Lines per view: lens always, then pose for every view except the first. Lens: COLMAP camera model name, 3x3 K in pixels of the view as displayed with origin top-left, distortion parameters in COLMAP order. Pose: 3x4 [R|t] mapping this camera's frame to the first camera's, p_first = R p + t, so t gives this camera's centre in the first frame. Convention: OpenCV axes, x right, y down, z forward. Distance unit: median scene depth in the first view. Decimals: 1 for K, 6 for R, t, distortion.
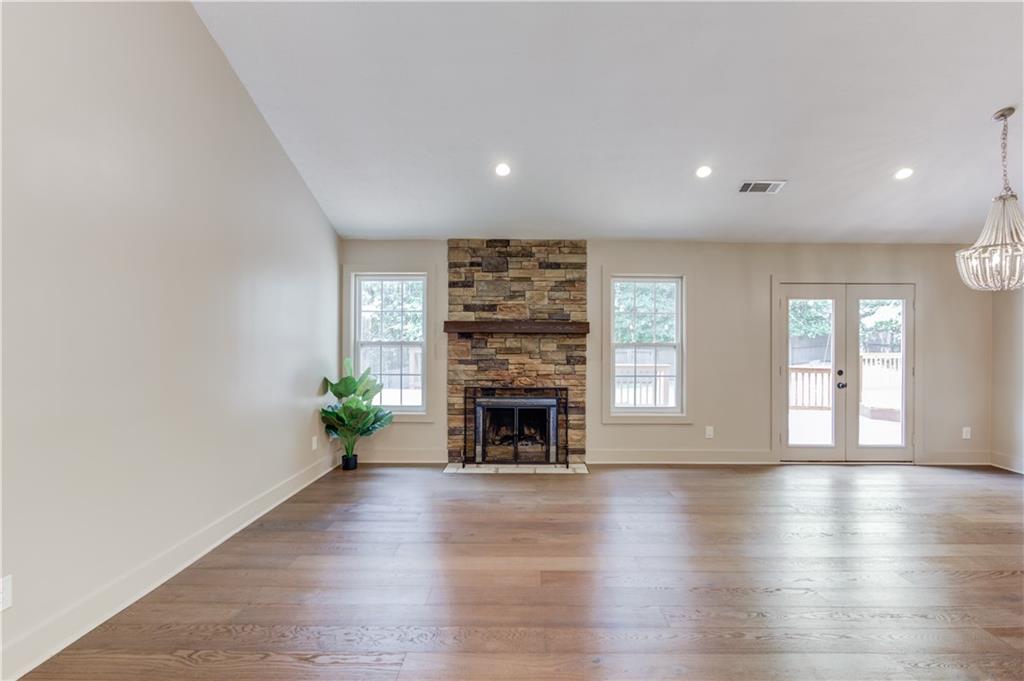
lens RADIAL K [[483.1, 0, 511.9], [0, 483.1, 343.0], [0, 0, 1]] dist [-0.025513, -0.000034]
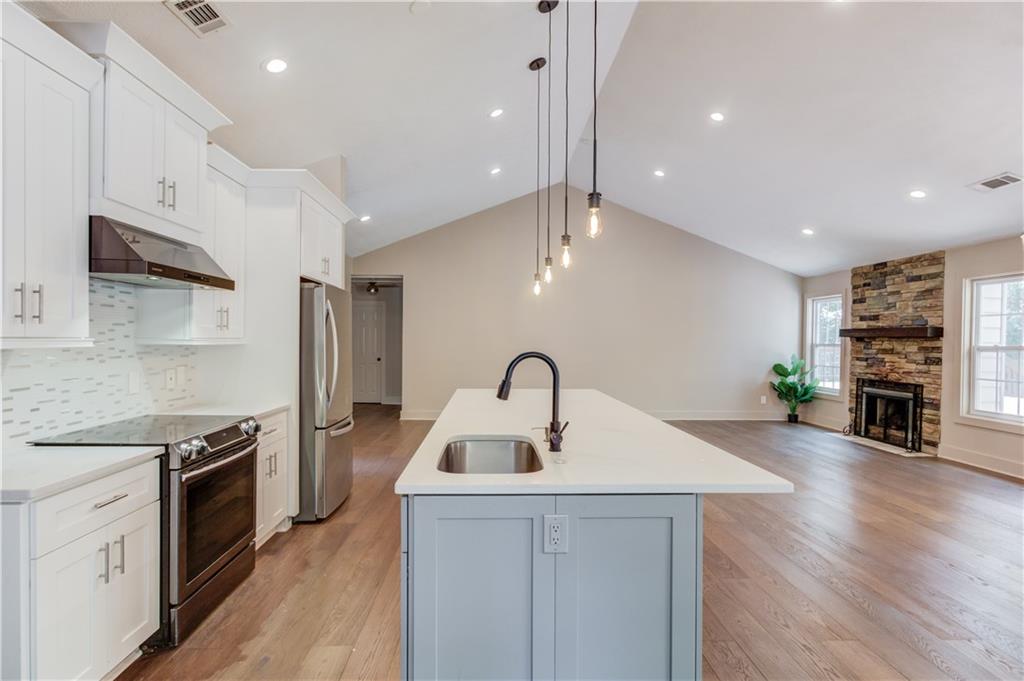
lens RADIAL K [[483.1, 0, 510.9], [0, 483.1, 344.1], [0, 0, 1]] dist [-0.025513, -0.000034]
pose [[0.037238, 0.003690, -0.999300, 1.182299], [-0.014739, 0.999886, 0.003143, 0.007699], [0.999198, 0.014612, 0.037288, -0.008639]]
